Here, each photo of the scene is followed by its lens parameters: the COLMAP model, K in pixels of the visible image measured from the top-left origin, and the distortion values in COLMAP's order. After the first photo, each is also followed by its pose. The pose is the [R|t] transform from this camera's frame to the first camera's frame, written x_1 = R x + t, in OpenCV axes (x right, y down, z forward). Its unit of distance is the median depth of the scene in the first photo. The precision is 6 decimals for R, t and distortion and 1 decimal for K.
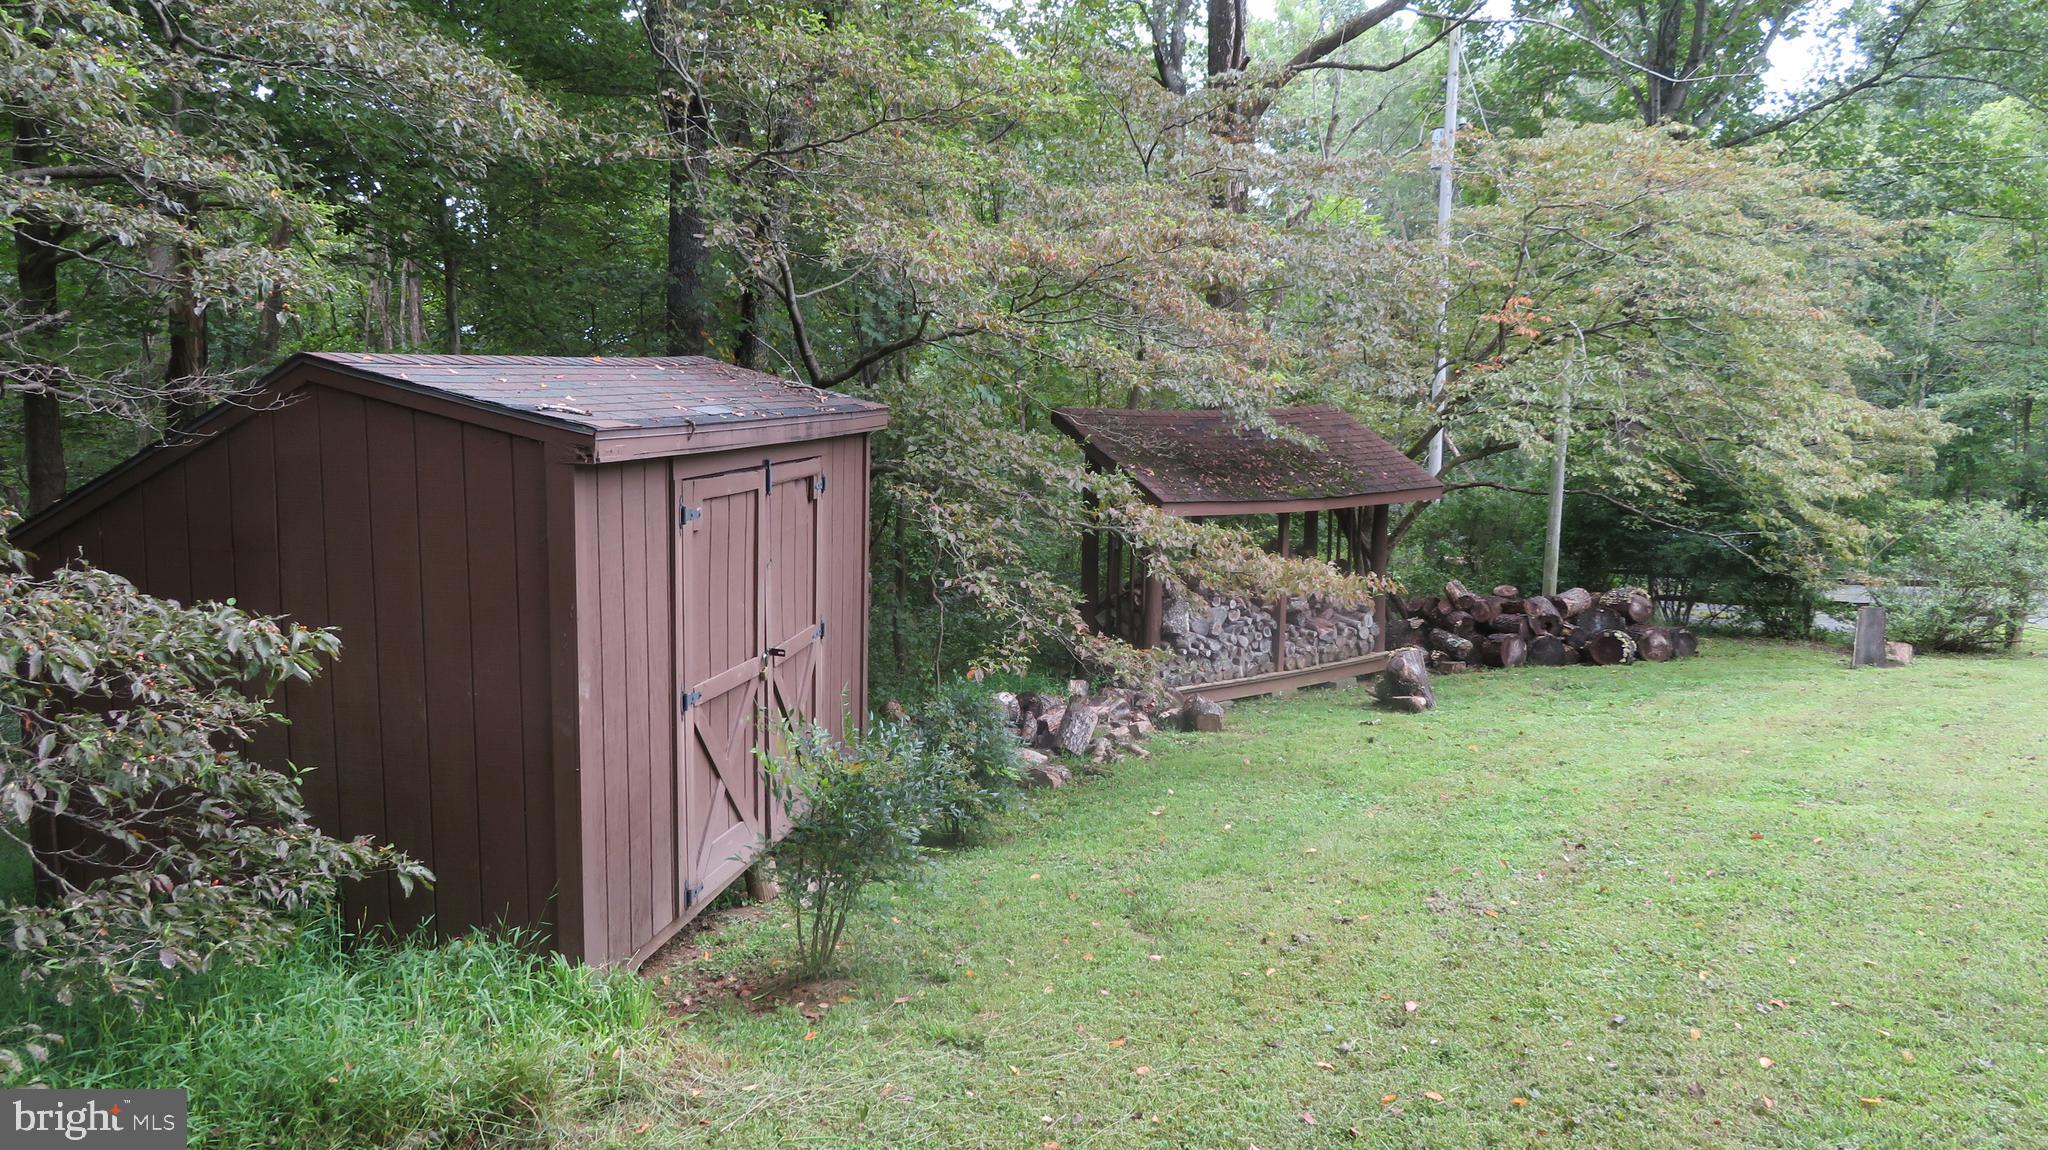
lens RADIAL K [[1471.5, 0, 1021.6], [0, 1471.5, 576.7], [0, 0, 1]] dist [-0.007350, 0.002468]
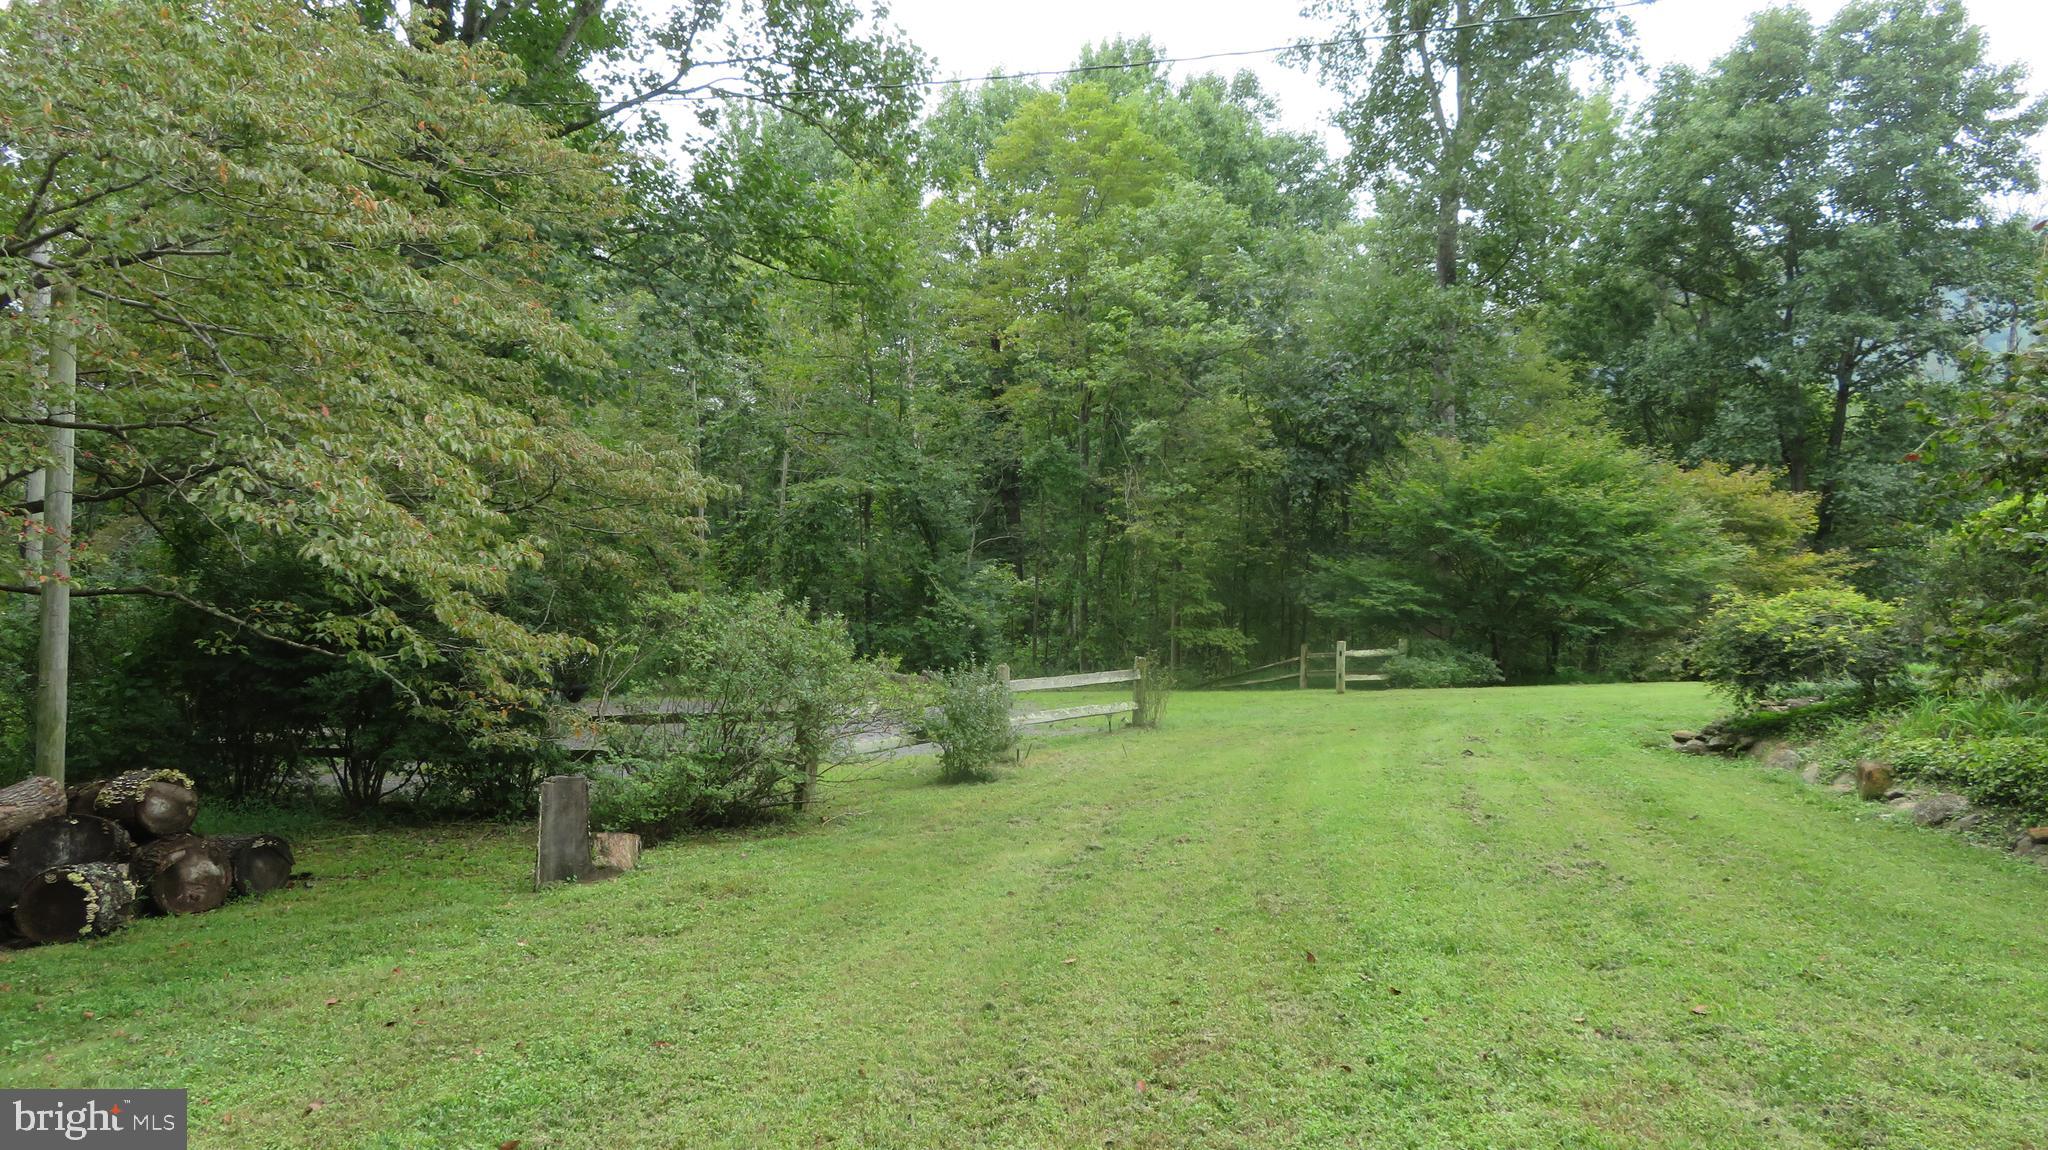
lens RADIAL K [[1471.5, 0, 1032.7], [0, 1471.5, 559.1], [0, 0, 1]] dist [-0.007350, 0.002468]
pose [[0.774929, 0.000996, 0.632047, 0.344174], [0.057574, 0.995730, -0.072159, -0.011227], [-0.629420, 0.092307, 0.771563, 0.420589]]
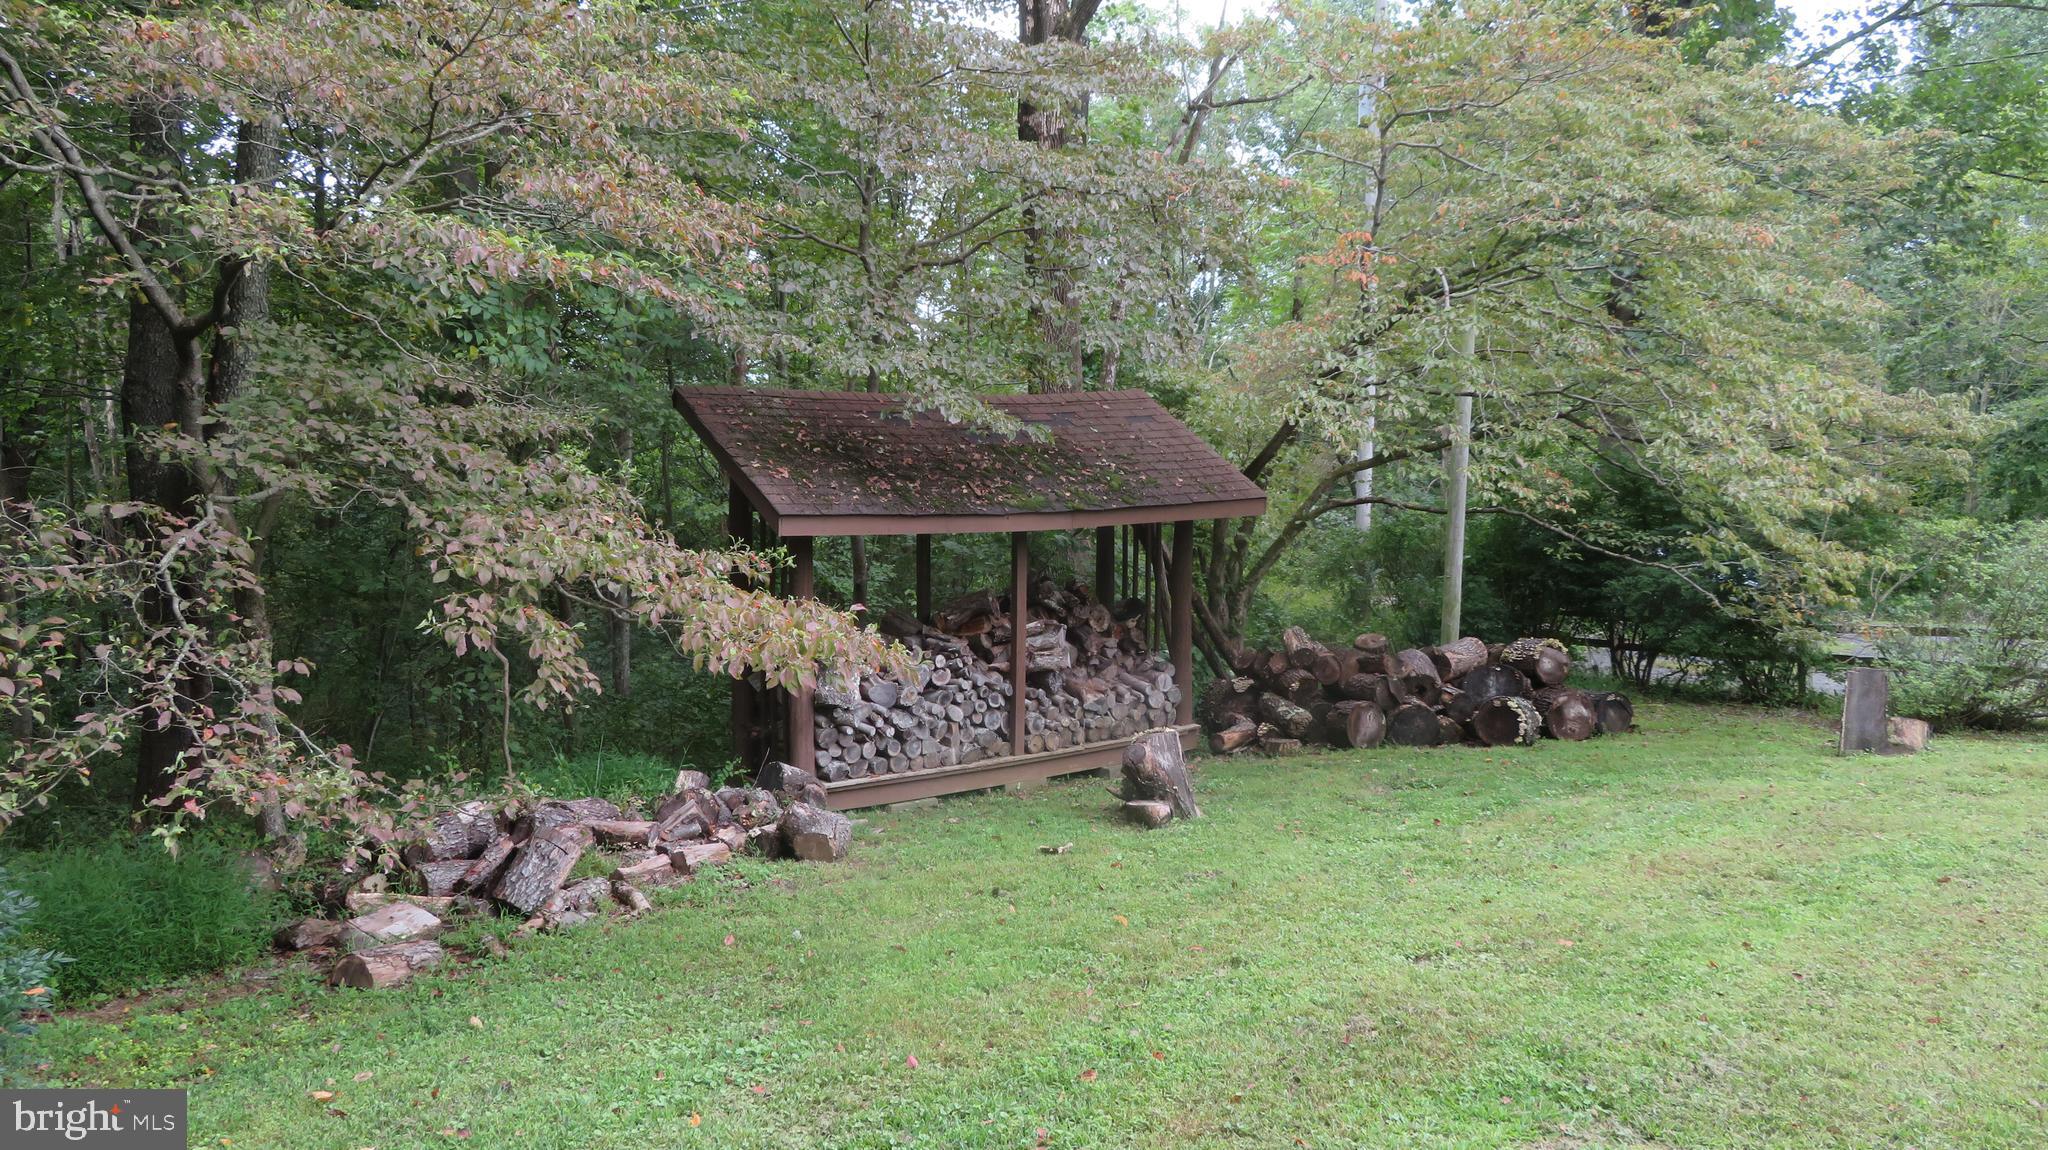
lens RADIAL K [[1471.5, 0, 1017.6], [0, 1471.5, 576.0], [0, 0, 1]] dist [-0.007350, 0.002468]
pose [[0.999119, 0.002053, -0.041917, 0.193186], [-0.003056, 0.999710, -0.023885, -0.005086], [0.041856, 0.023992, 0.998836, 0.267521]]
